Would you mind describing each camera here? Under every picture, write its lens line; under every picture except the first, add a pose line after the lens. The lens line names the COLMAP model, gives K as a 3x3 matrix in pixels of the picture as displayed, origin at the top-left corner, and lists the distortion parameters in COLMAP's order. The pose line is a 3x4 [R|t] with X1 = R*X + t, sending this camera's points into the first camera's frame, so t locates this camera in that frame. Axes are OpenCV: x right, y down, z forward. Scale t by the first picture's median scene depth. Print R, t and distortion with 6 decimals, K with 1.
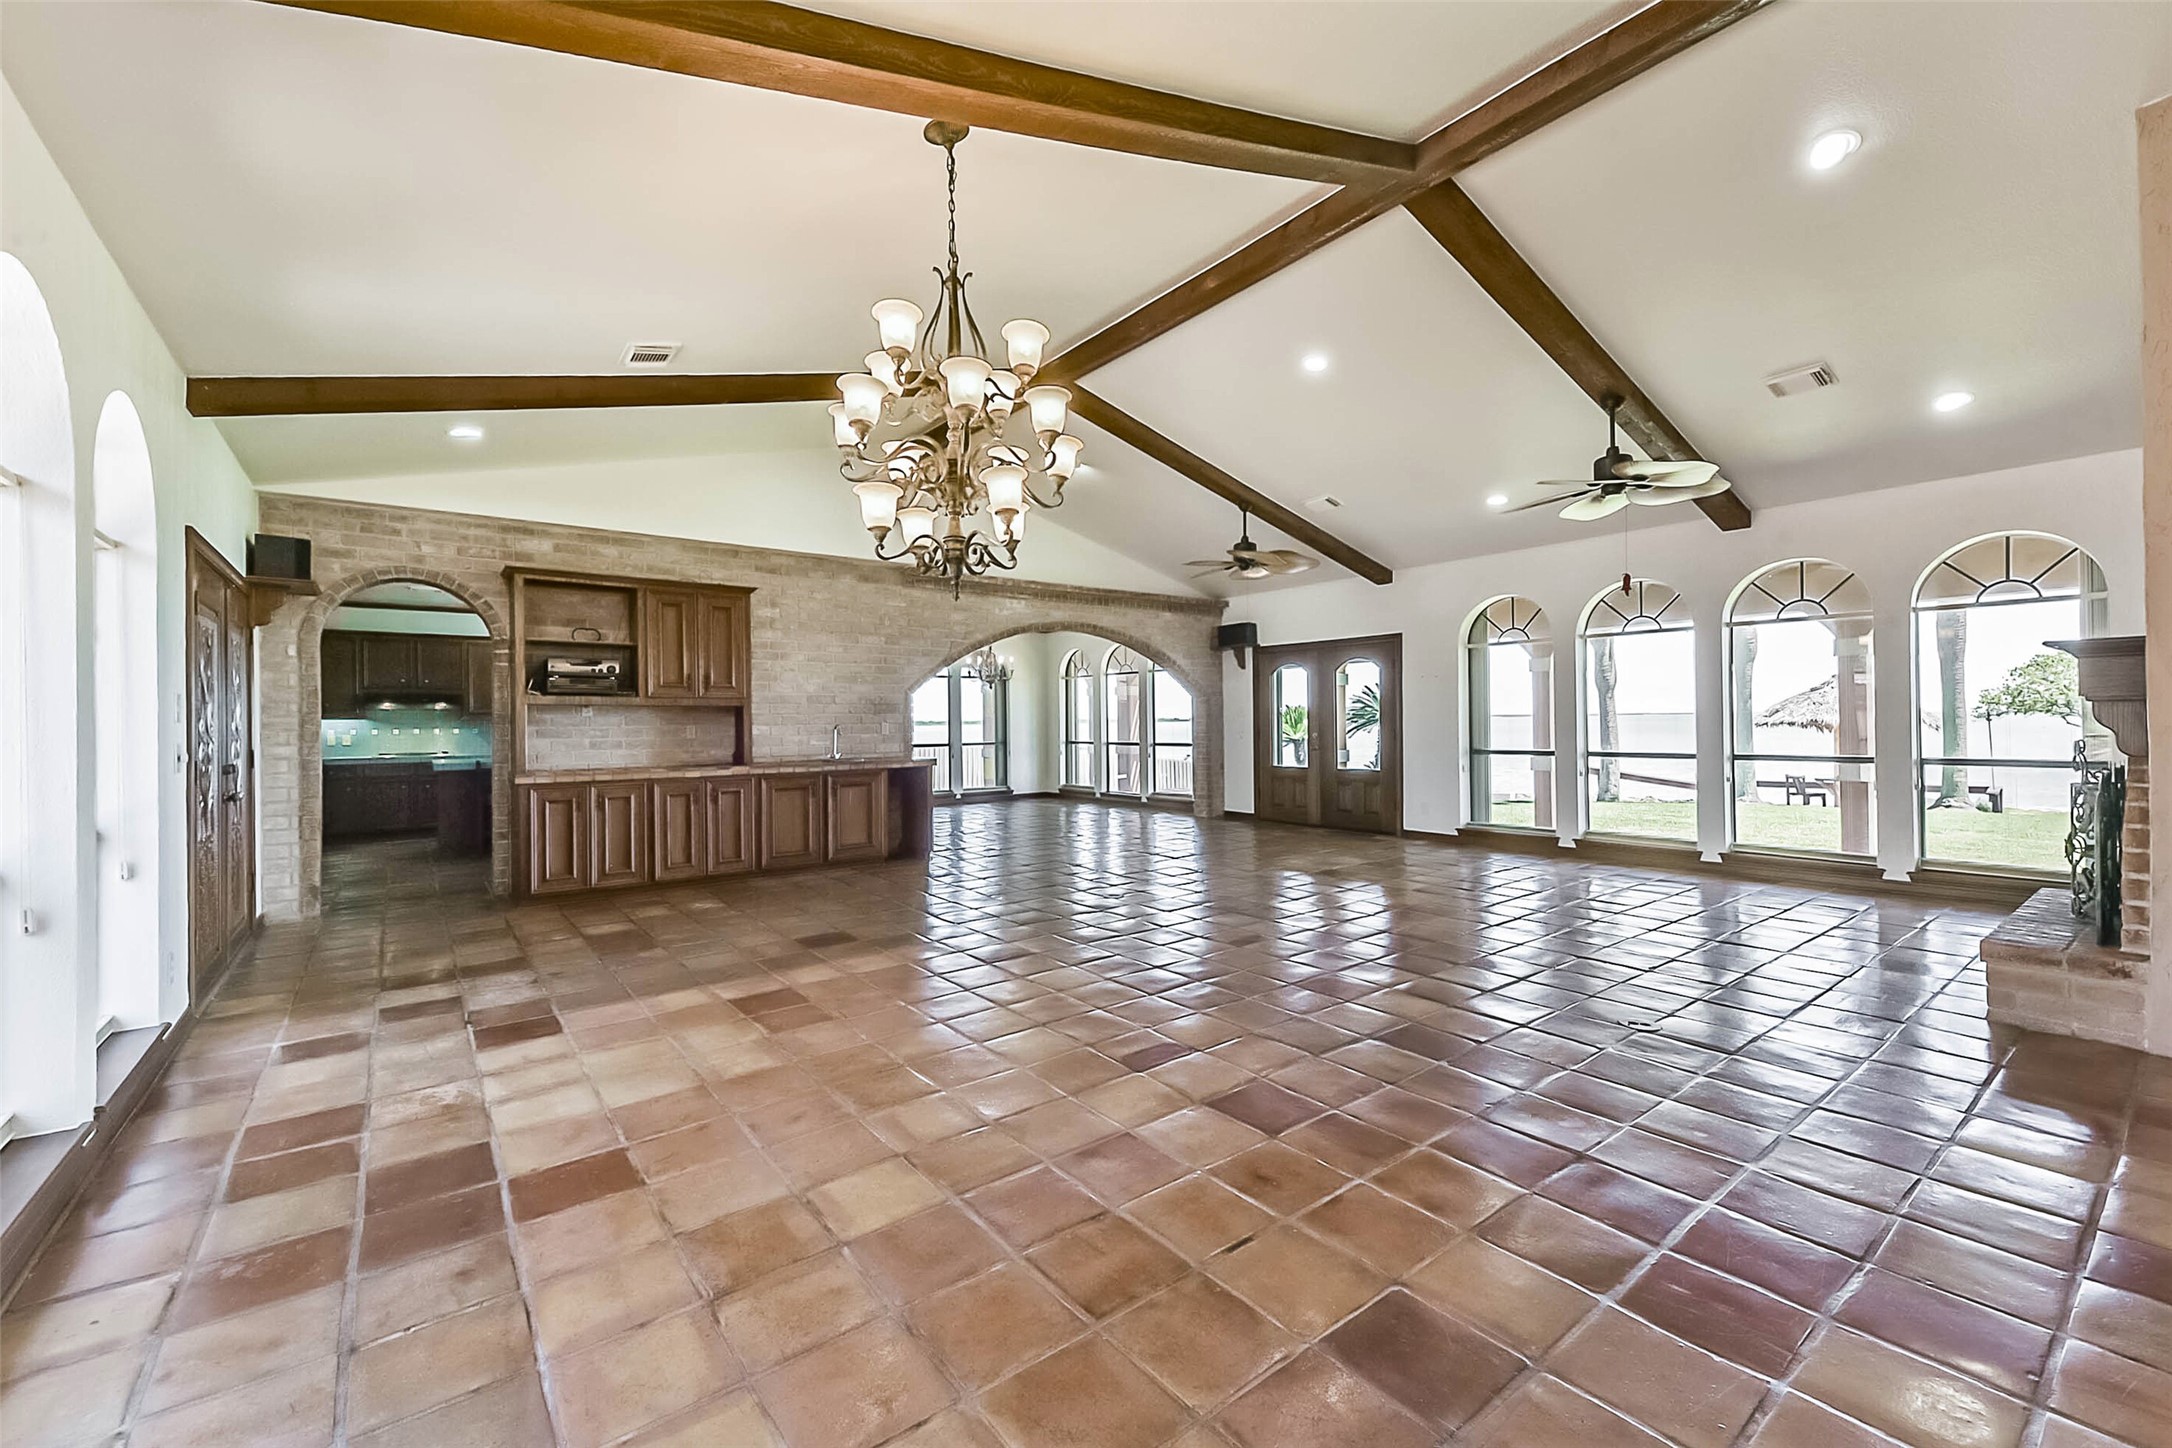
lens RADIAL K [[871.2, 0, 1095.6], [0, 871.2, 717.3], [0, 0, 1]] dist [0.018889, -0.000013]
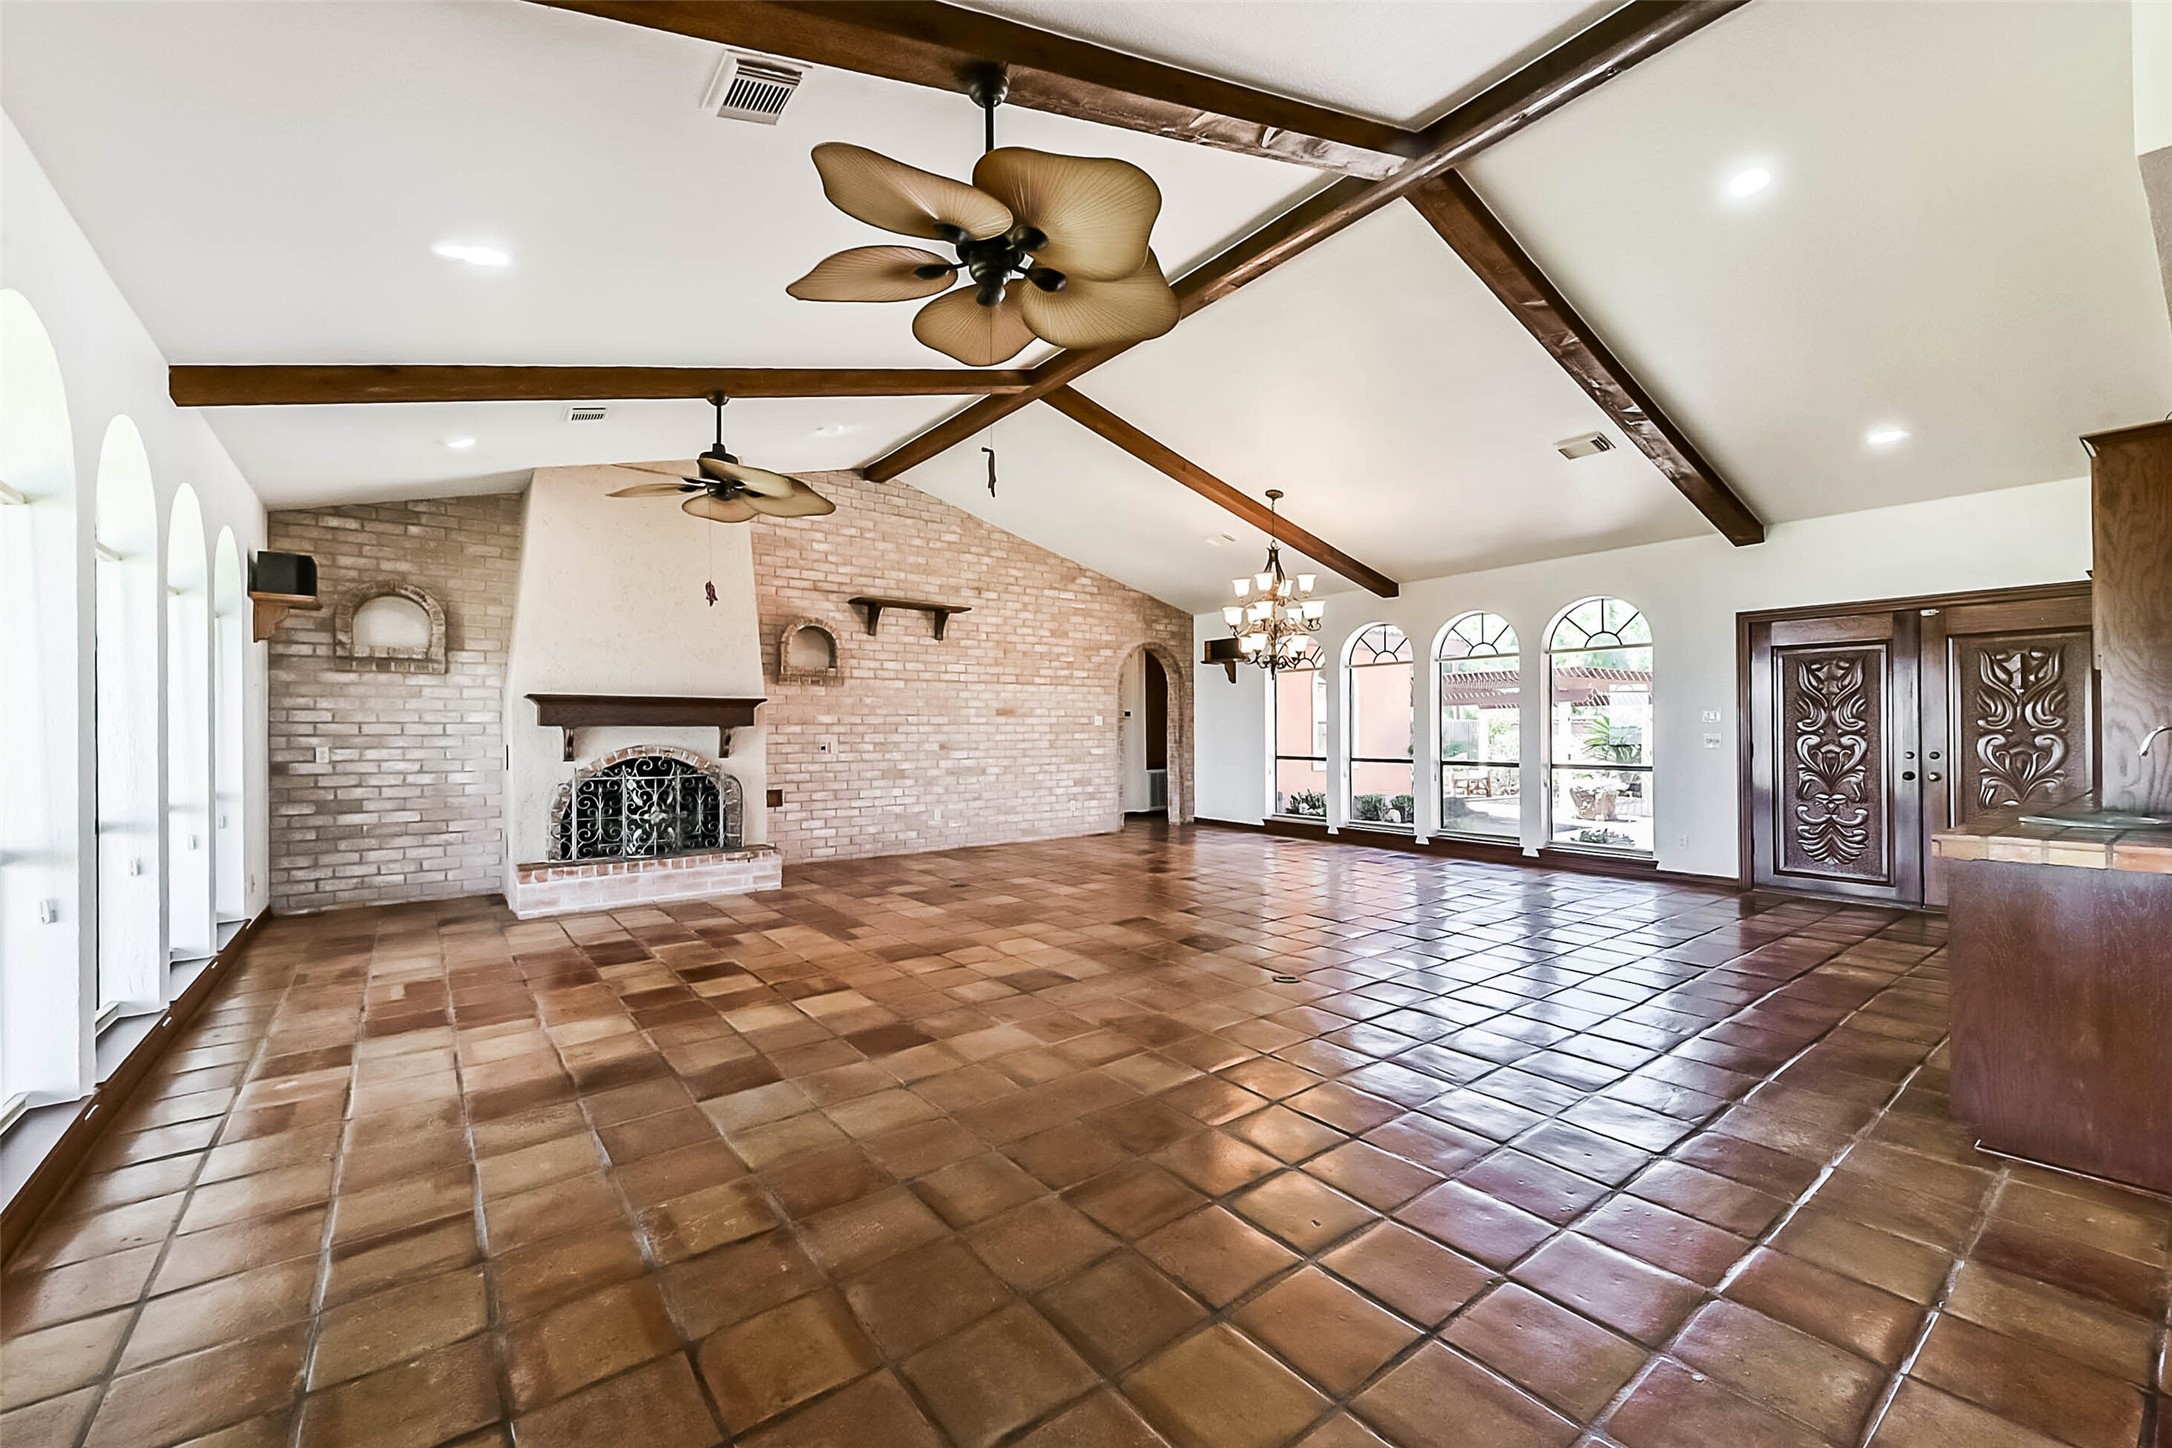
lens RADIAL K [[906.2, 0, 1114.9], [0, 906.2, 728.6], [0, 0, 1]] dist [0.046958, -0.000104]
pose [[0.999914, 0.008428, -0.010080, 0.102605], [-0.008382, 0.999954, 0.004568, -0.002704], [0.010118, -0.004483, 0.999939, -0.129063]]
